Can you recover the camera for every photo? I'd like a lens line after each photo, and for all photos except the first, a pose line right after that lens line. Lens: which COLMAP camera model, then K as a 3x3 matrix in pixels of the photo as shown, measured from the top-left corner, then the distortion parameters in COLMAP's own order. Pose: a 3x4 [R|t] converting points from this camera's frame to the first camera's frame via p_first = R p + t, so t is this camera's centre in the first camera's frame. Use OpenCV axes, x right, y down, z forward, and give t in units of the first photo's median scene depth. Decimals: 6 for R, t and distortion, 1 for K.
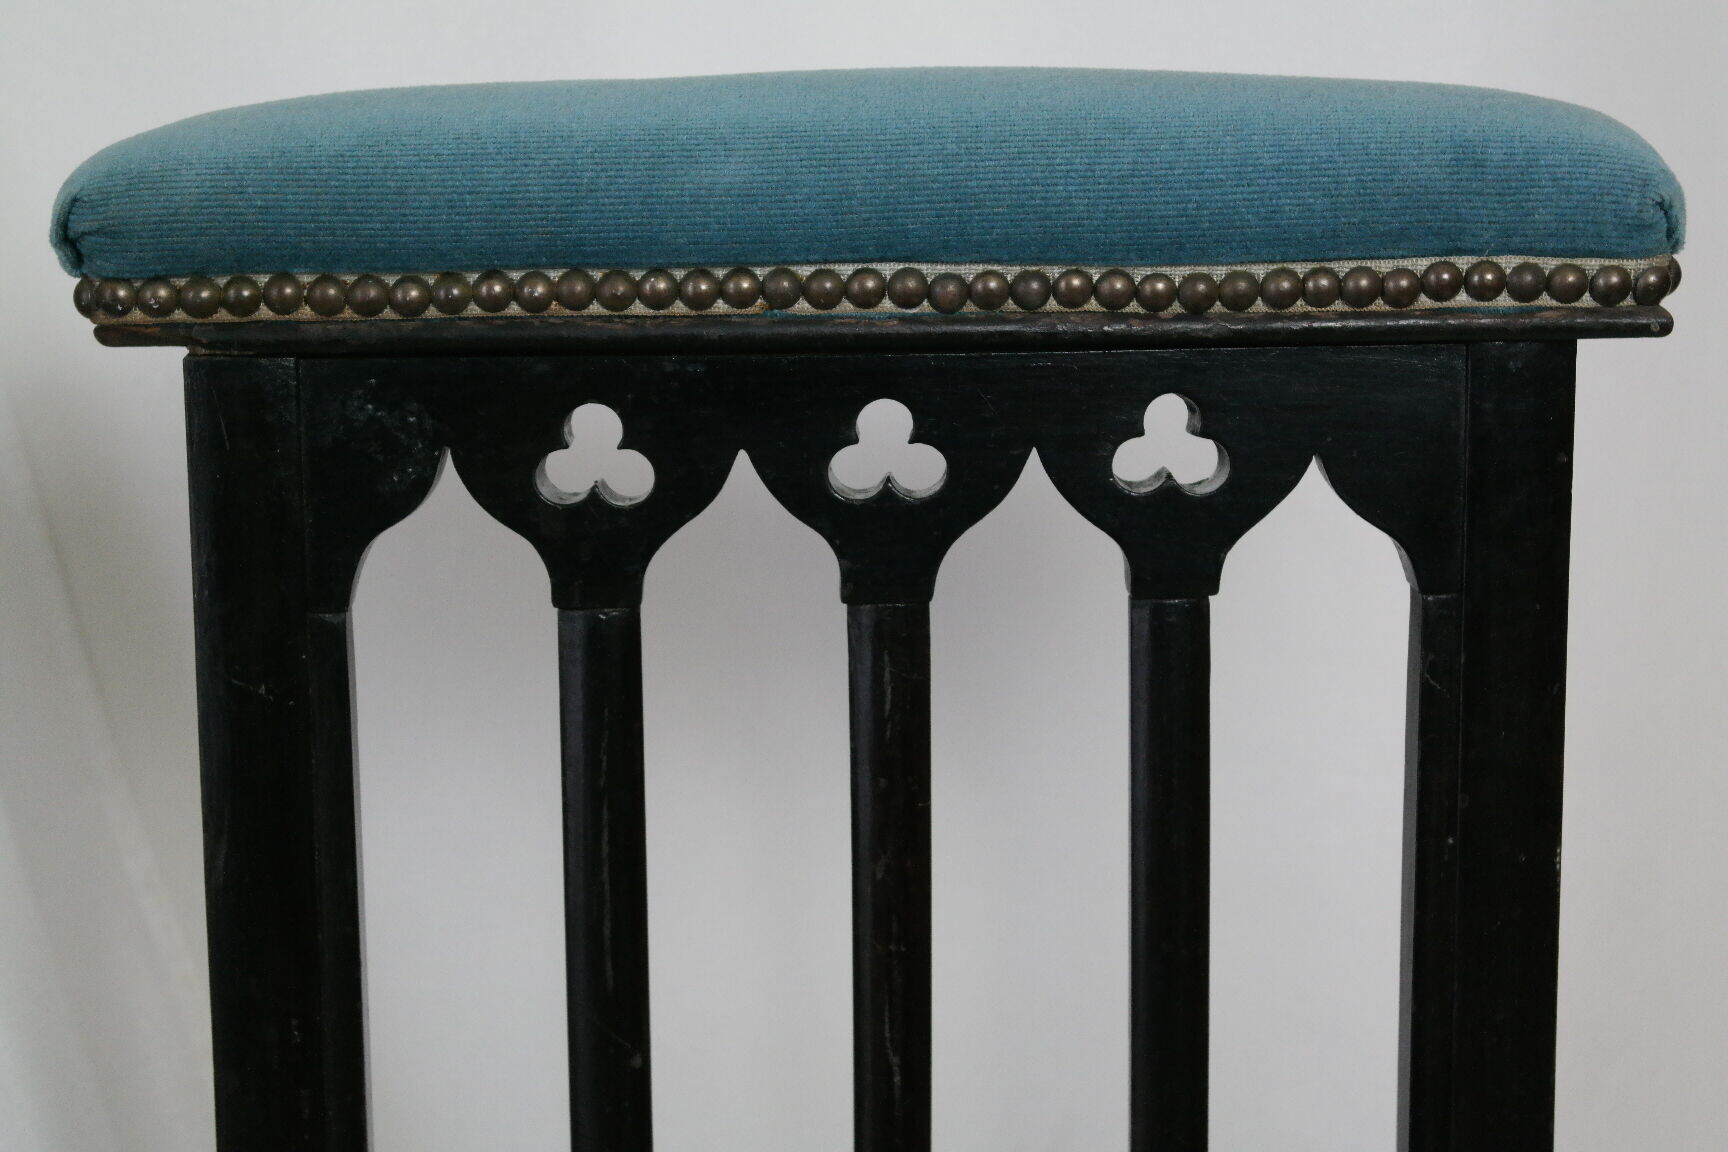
lens RADIAL K [[3192.0, 0, 864.0], [0, 3192.0, 576.0], [0, 0, 1]] dist [0.020862, 0.058926]
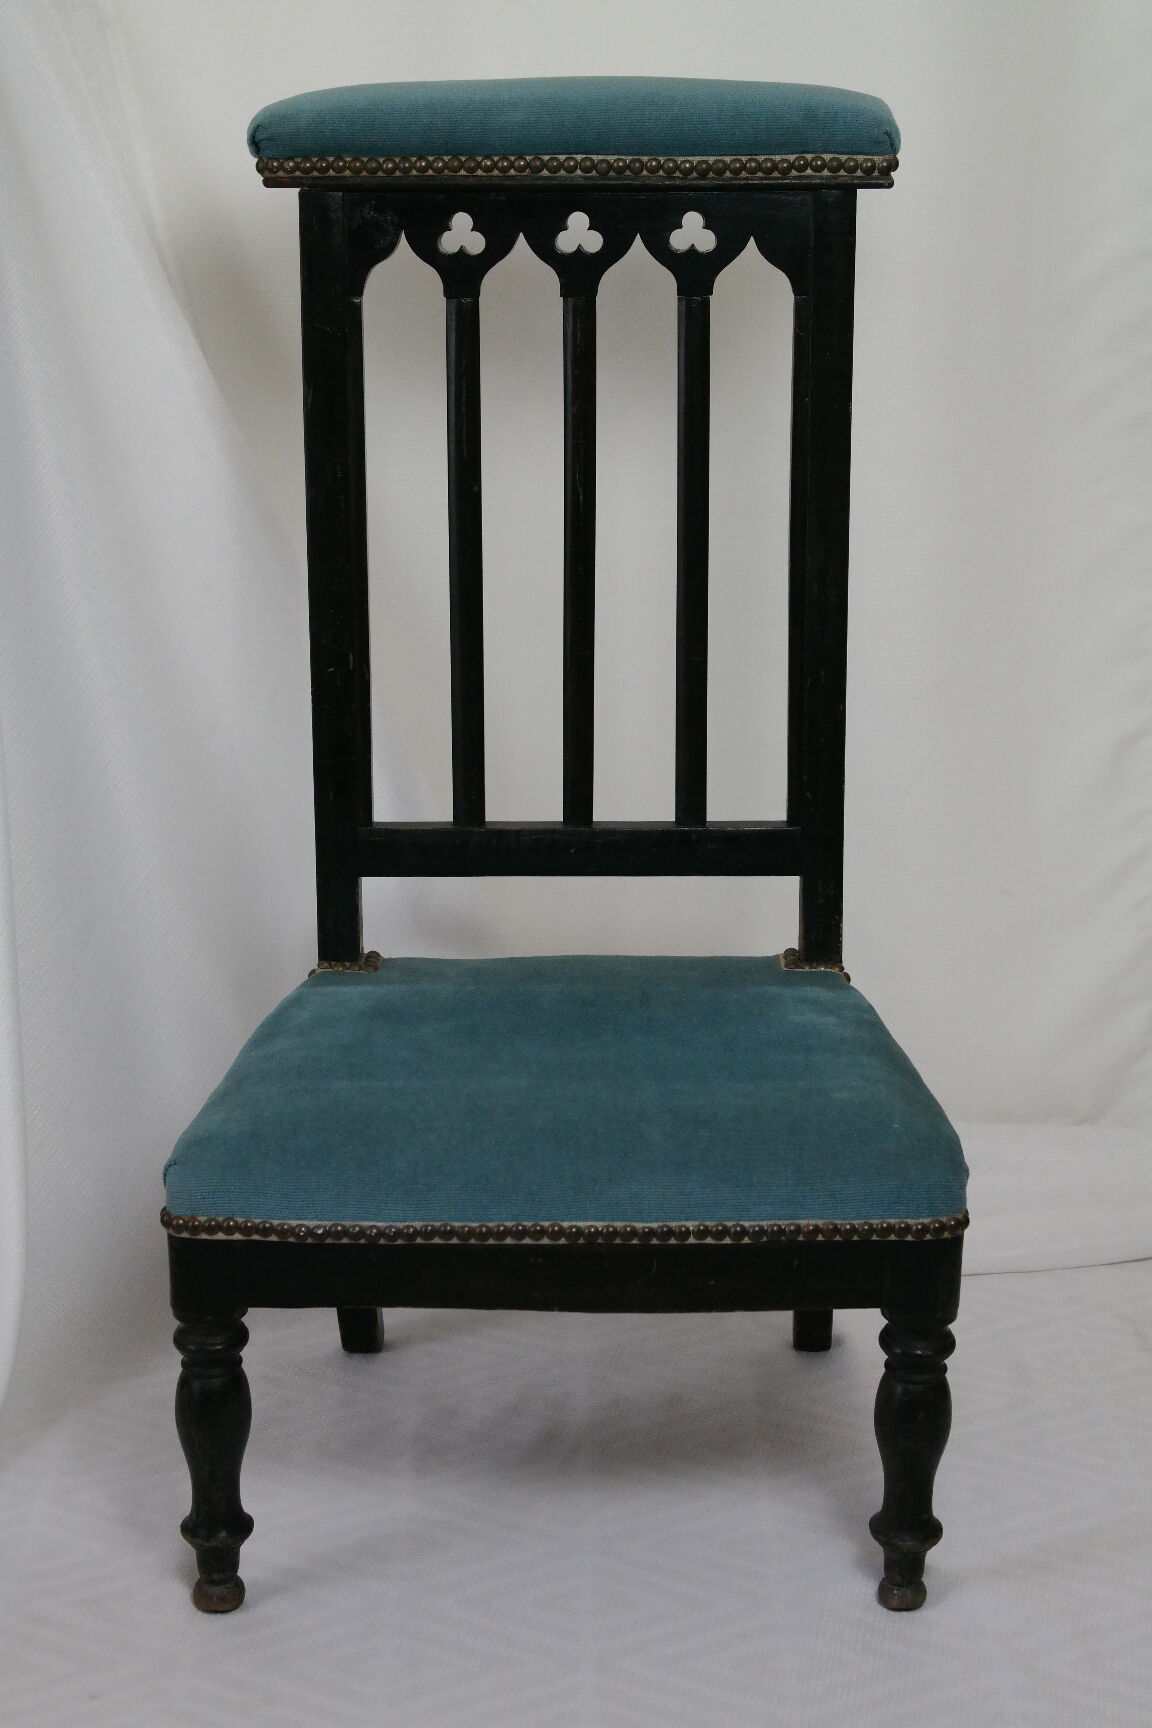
lens RADIAL K [[2988.9, 0, 576.0], [0, 2988.9, 864.0], [0, 0, 1]] dist [0.016200, 0.107792]
pose [[0.999087, 0.018063, -0.038704, 0.105880], [-0.014650, 0.996126, 0.086709, 0.252513], [0.040121, -0.086063, 0.995482, -1.384726]]
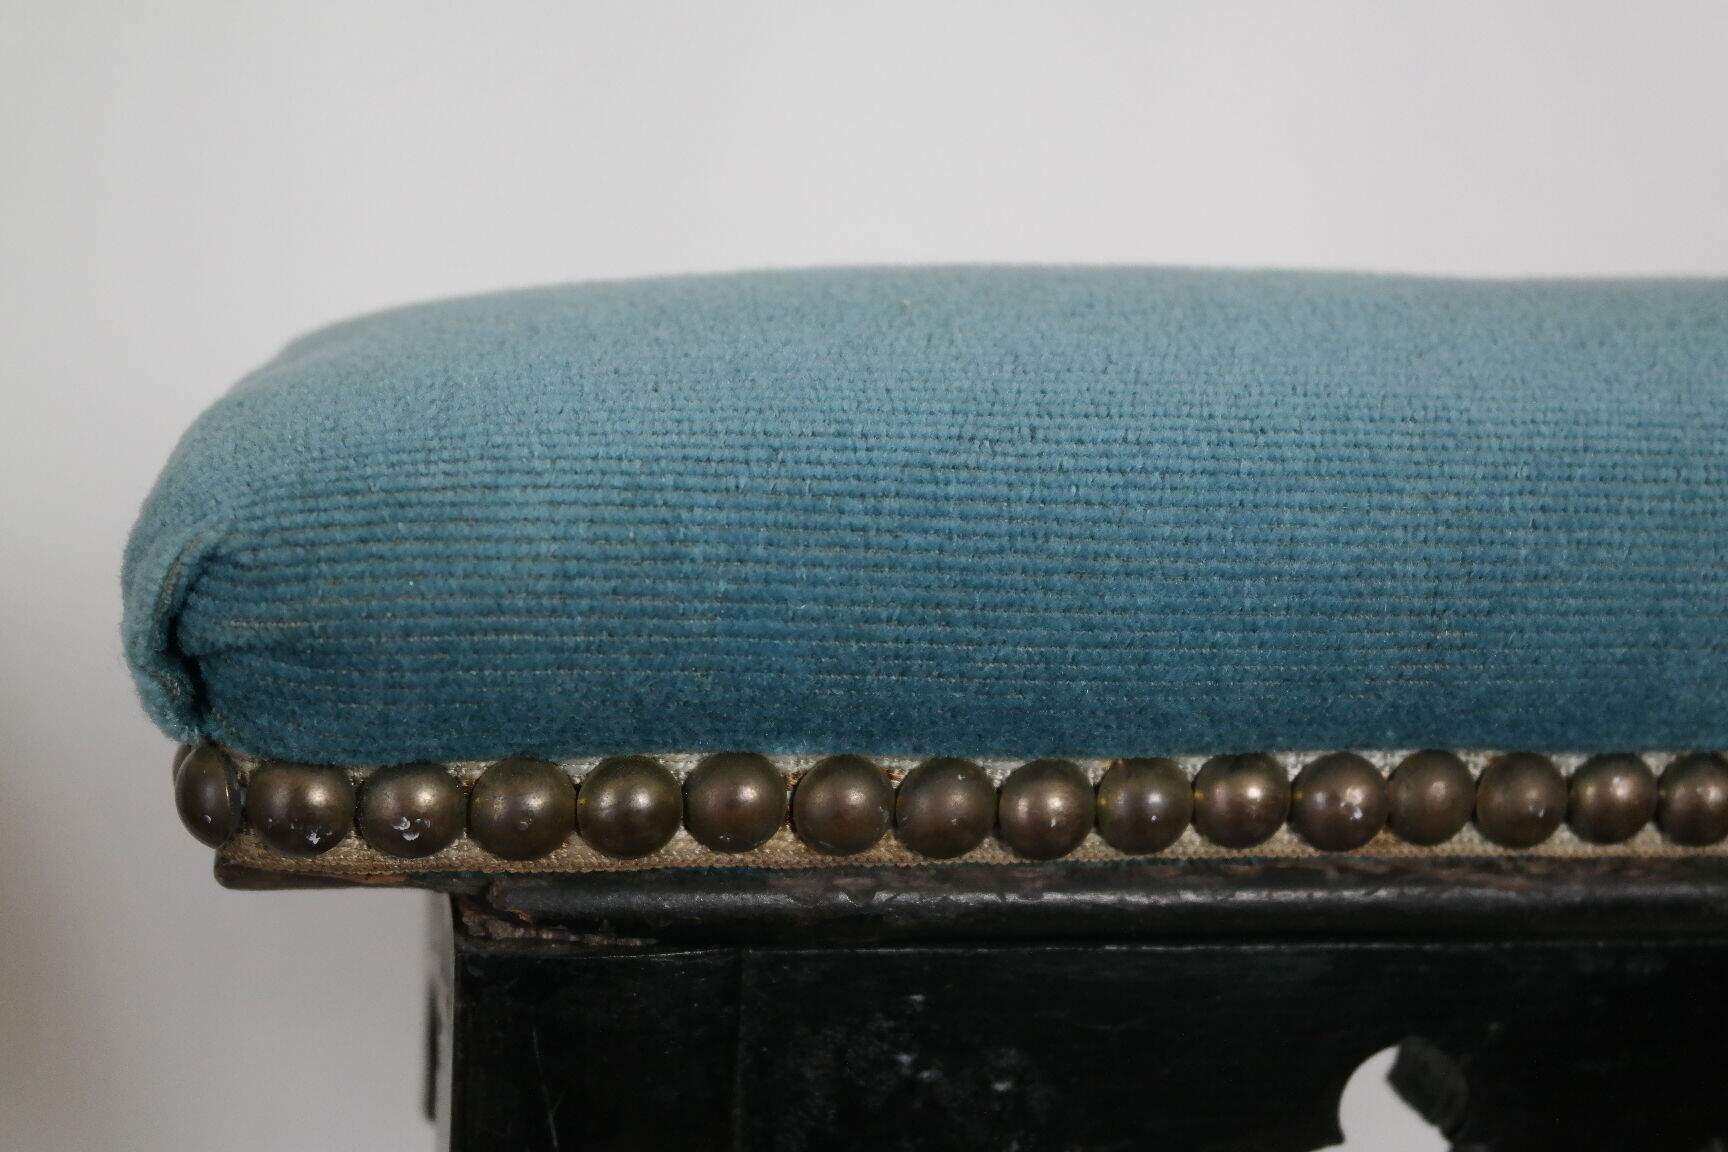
lens RADIAL K [[2524.9, 0, 864.0], [0, 2524.9, 576.0], [0, 0, 1]] dist [-0.050779, -0.013229]
pose [[0.983078, 0.030037, 0.180708, -0.222320], [-0.032911, 0.999375, 0.012924, -0.120151], [-0.180207, -0.018652, 0.983452, 0.692532]]
